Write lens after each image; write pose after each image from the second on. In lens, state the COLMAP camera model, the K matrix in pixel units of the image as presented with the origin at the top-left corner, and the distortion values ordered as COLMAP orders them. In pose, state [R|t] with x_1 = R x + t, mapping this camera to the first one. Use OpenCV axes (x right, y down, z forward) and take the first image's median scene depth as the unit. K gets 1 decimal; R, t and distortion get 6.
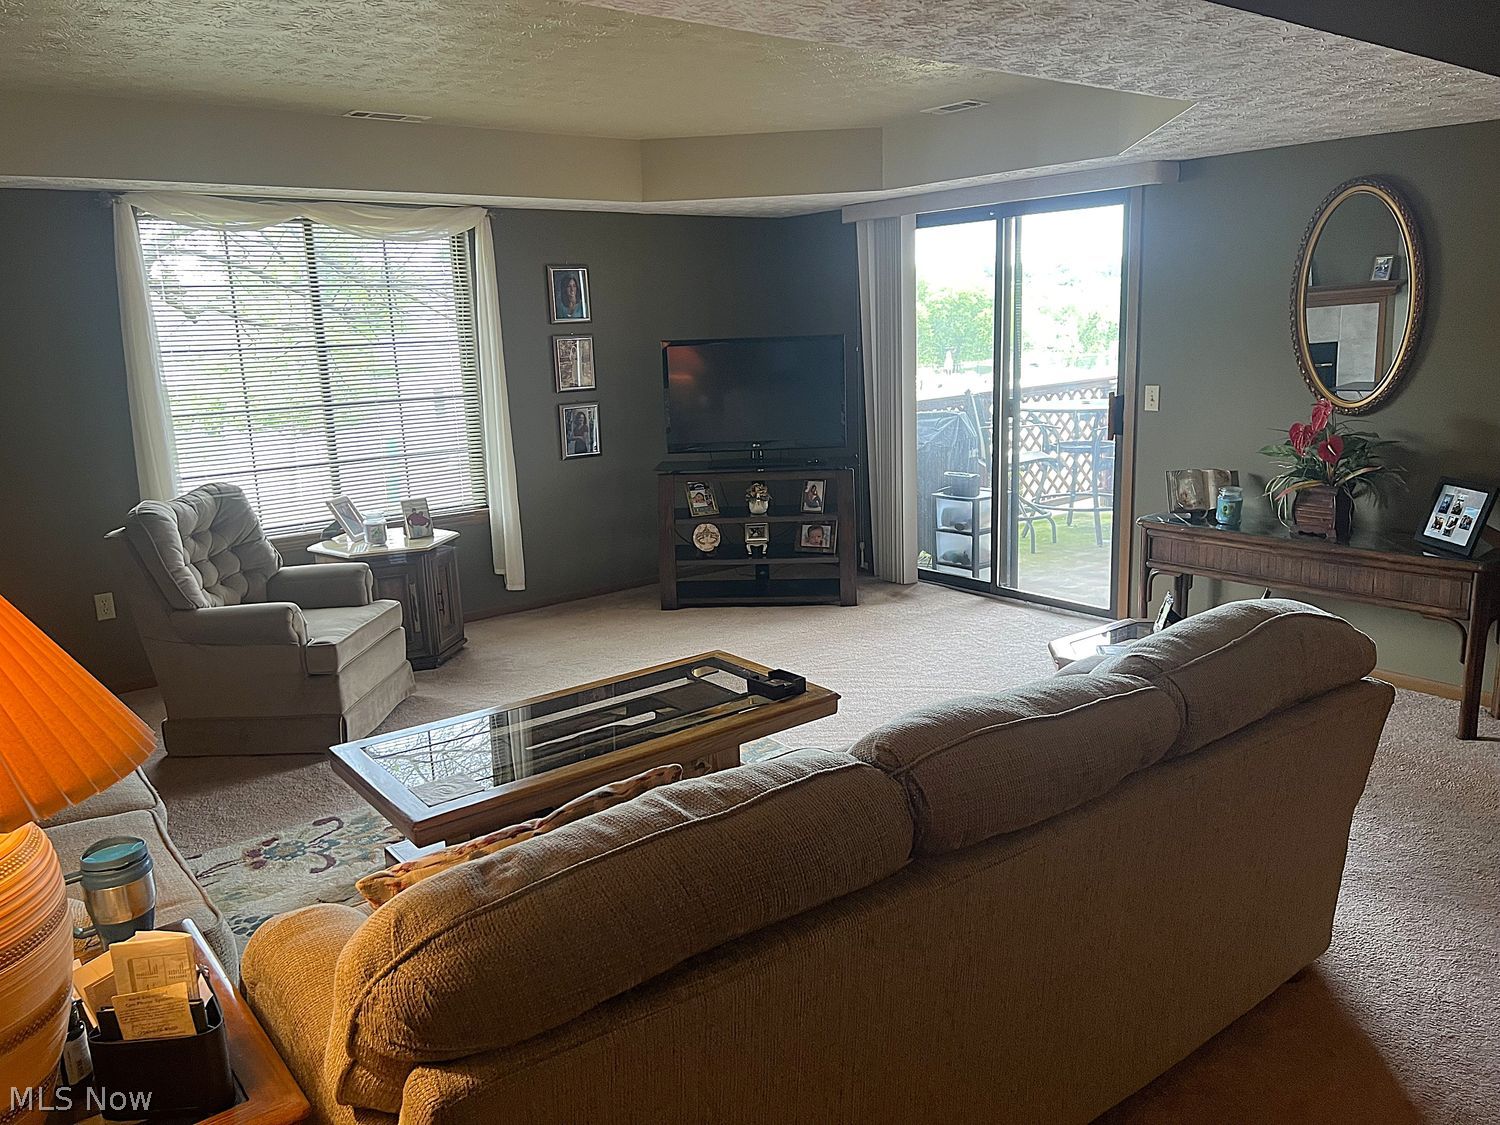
lens RADIAL K [[1120.9, 0, 751.6], [0, 1120.9, 552.1], [0, 0, 1]] dist [0.067387, -0.081911]
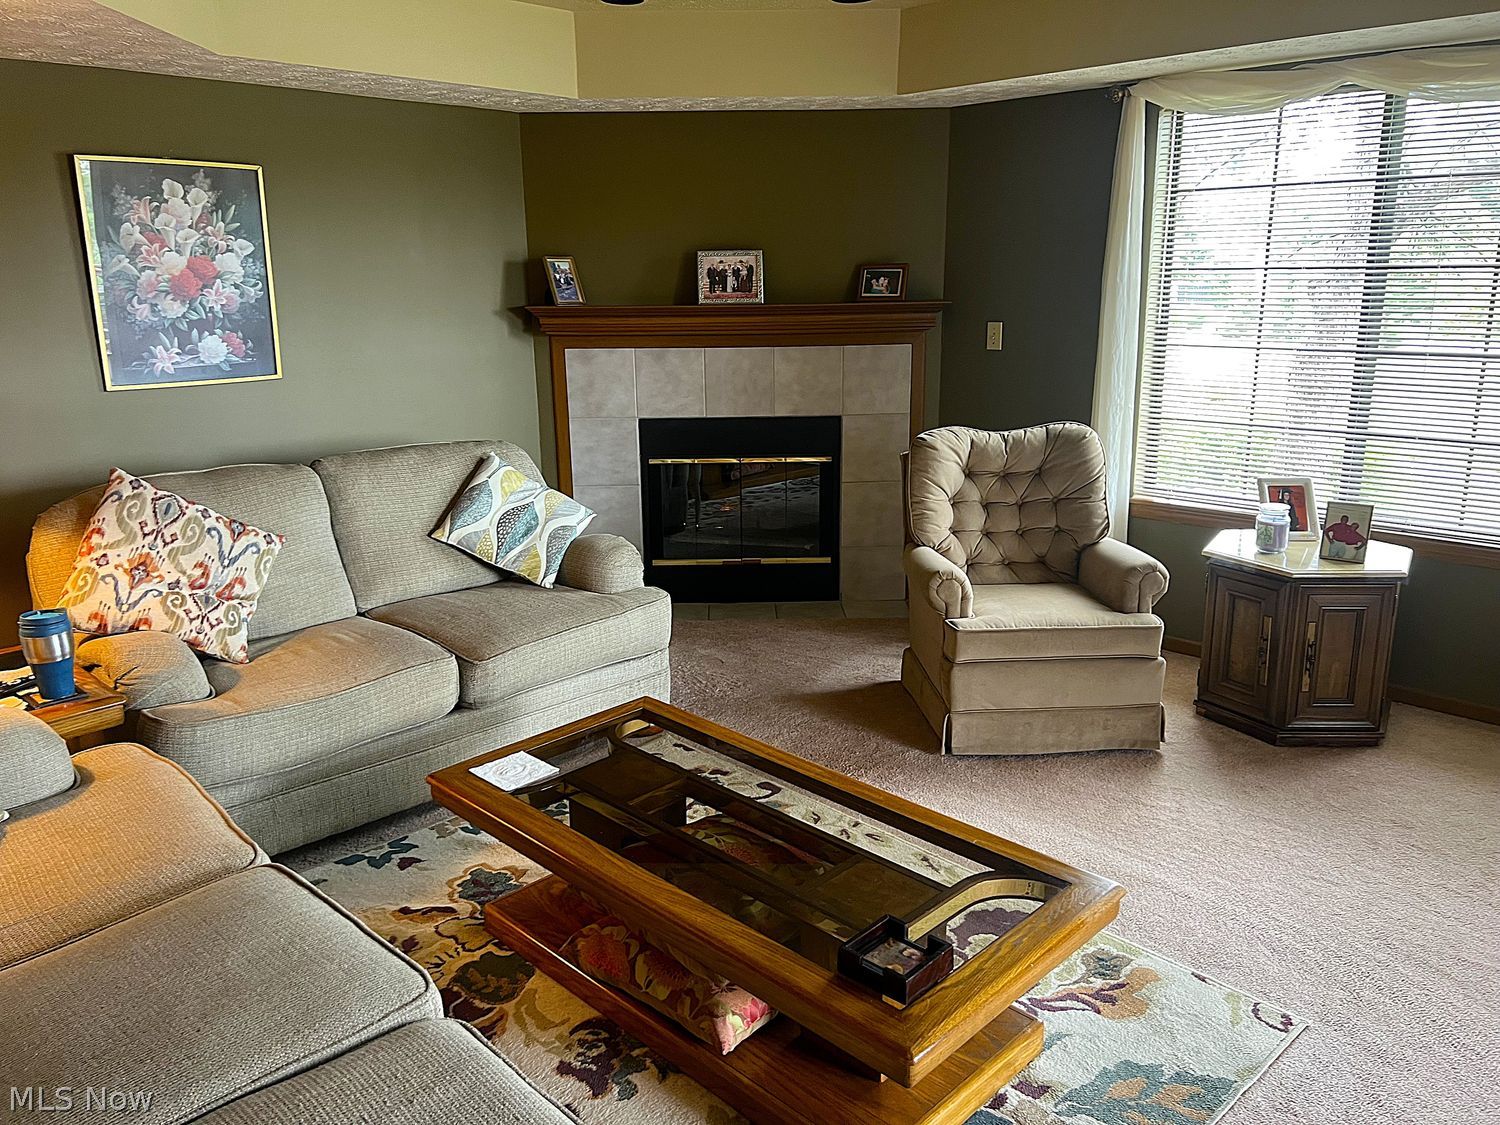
lens RADIAL K [[1120.9, 0, 744.4], [0, 1120.9, 552.1], [0, 0, 1]] dist [0.067387, -0.081911]
pose [[0.122798, 0.272253, -0.954358, 0.265070], [-0.195344, 0.949454, 0.245719, -0.099616], [0.973017, 0.156254, 0.169773, 0.474521]]
